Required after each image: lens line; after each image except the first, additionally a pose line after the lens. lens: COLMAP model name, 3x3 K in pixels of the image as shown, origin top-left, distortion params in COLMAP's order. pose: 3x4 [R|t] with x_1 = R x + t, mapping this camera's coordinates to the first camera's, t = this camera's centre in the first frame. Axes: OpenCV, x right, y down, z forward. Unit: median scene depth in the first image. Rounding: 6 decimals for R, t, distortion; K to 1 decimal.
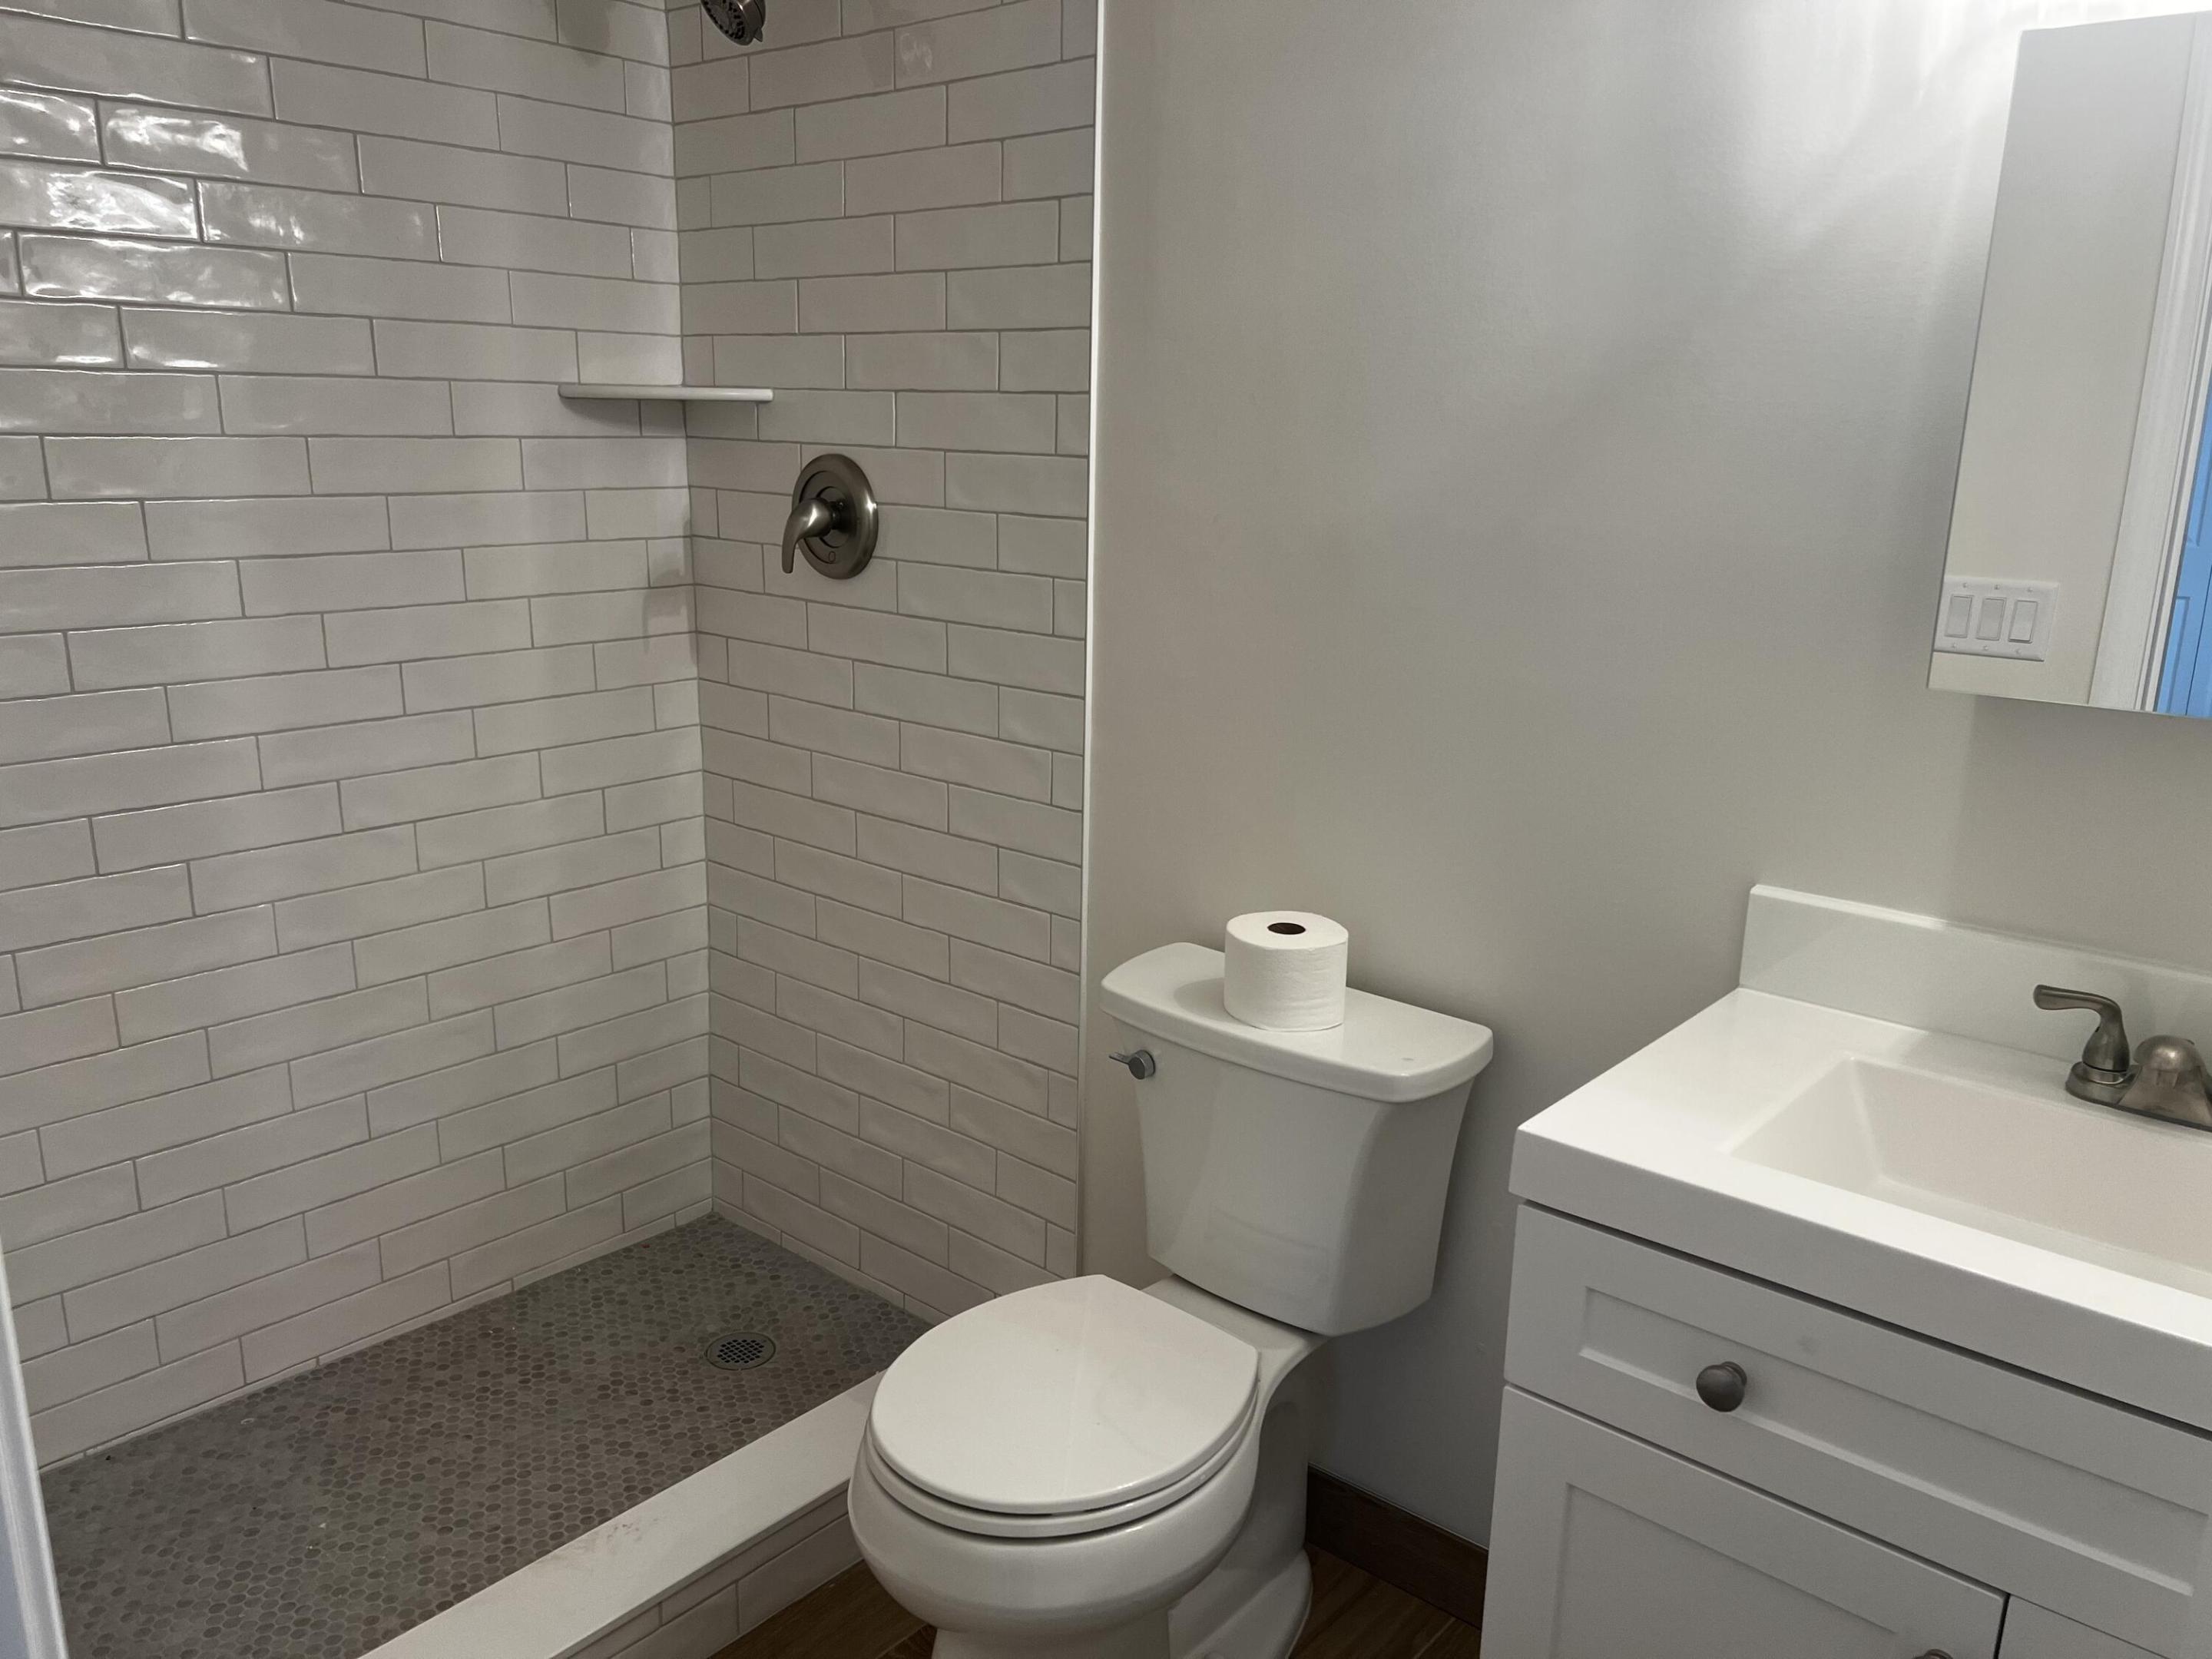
lens RADIAL K [[1661.0, 0, 1106.4], [0, 1661.0, 813.5], [0, 0, 1]] dist [0.086885, -0.088222]
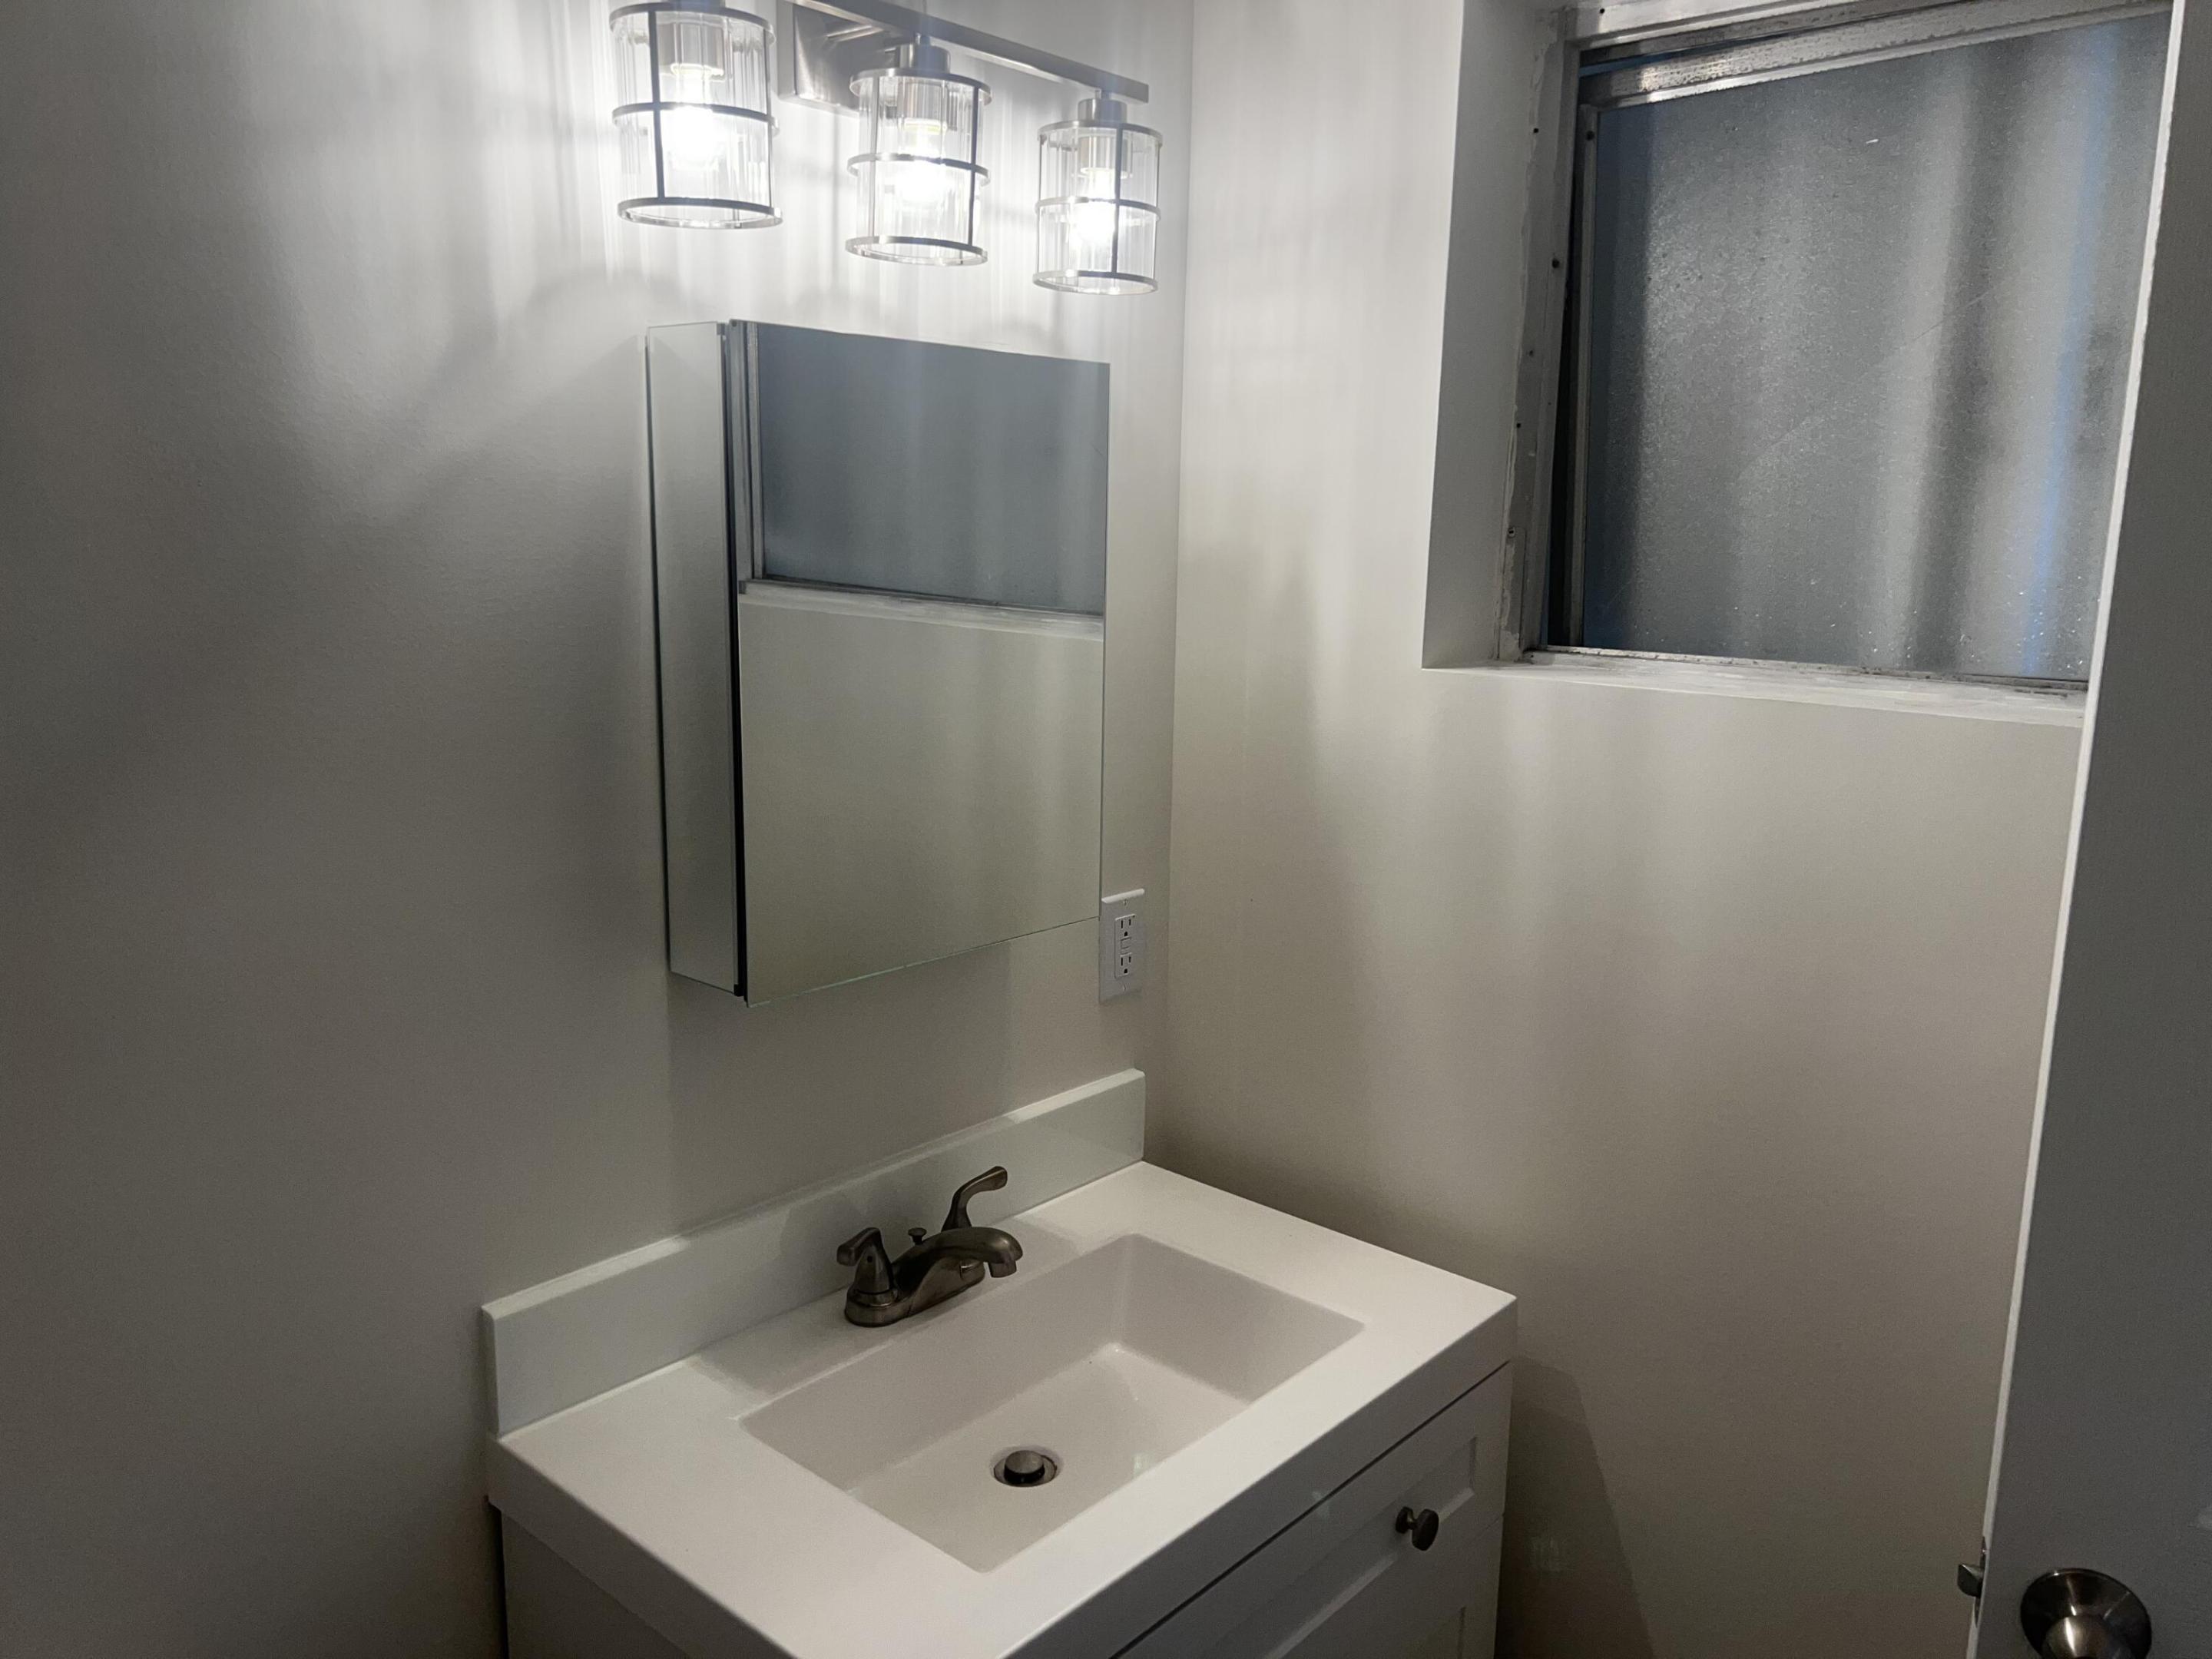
lens RADIAL K [[1661.0, 0, 1106.4], [0, 1661.0, 813.5], [0, 0, 1]] dist [0.086885, -0.088222]
pose [[0.010724, -0.198492, 0.980044, -0.362058], [0.221772, 0.956164, 0.191229, -0.288206], [-0.975040, 0.215295, 0.054273, 0.692309]]
